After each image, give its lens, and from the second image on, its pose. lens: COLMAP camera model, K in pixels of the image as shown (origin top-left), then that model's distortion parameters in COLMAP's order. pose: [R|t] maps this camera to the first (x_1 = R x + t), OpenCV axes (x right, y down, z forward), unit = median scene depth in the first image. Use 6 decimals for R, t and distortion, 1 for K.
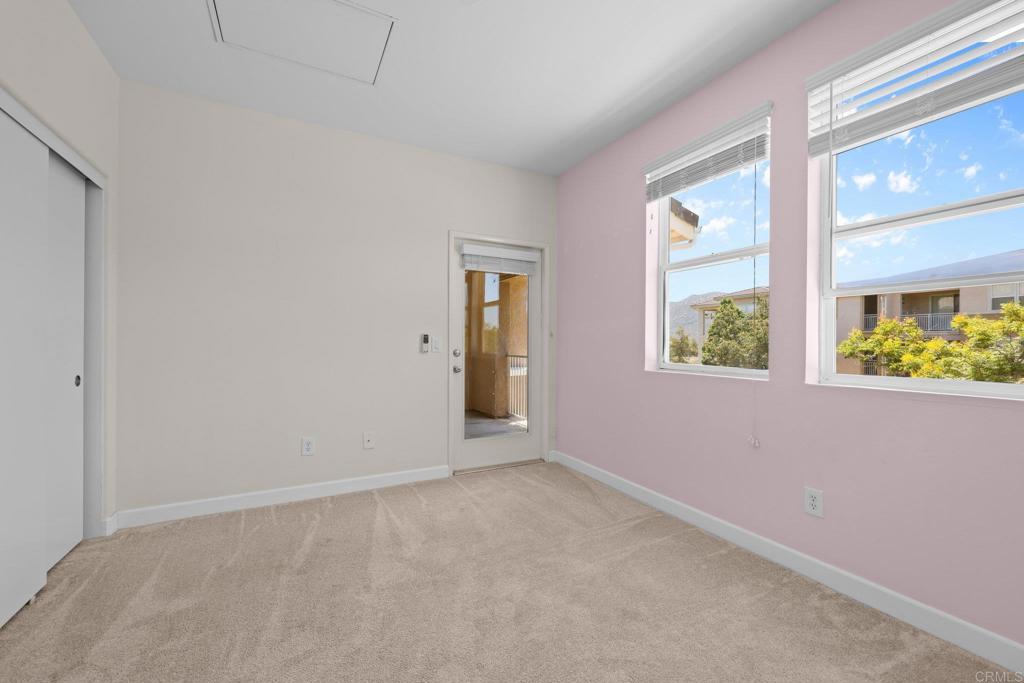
lens RADIAL K [[416.4, 0, 509.2], [0, 416.4, 342.4], [0, 0, 1]] dist [0.001675, 0.000042]
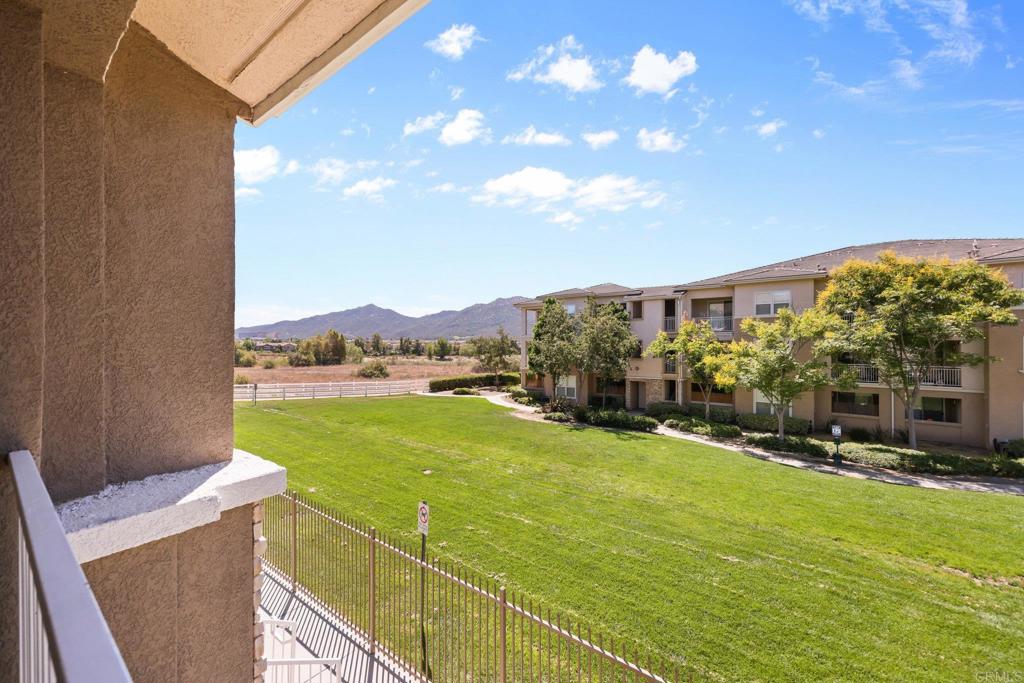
lens RADIAL K [[416.4, 0, 507.6], [0, 416.4, 341.5], [0, 0, 1]] dist [0.001675, 0.000042]
pose [[0.907631, -0.000546, 0.419768, 0.025069], [0.000361, 1.000000, 0.000520, -0.003121], [-0.419768, -0.000320, 0.907631, 0.202910]]
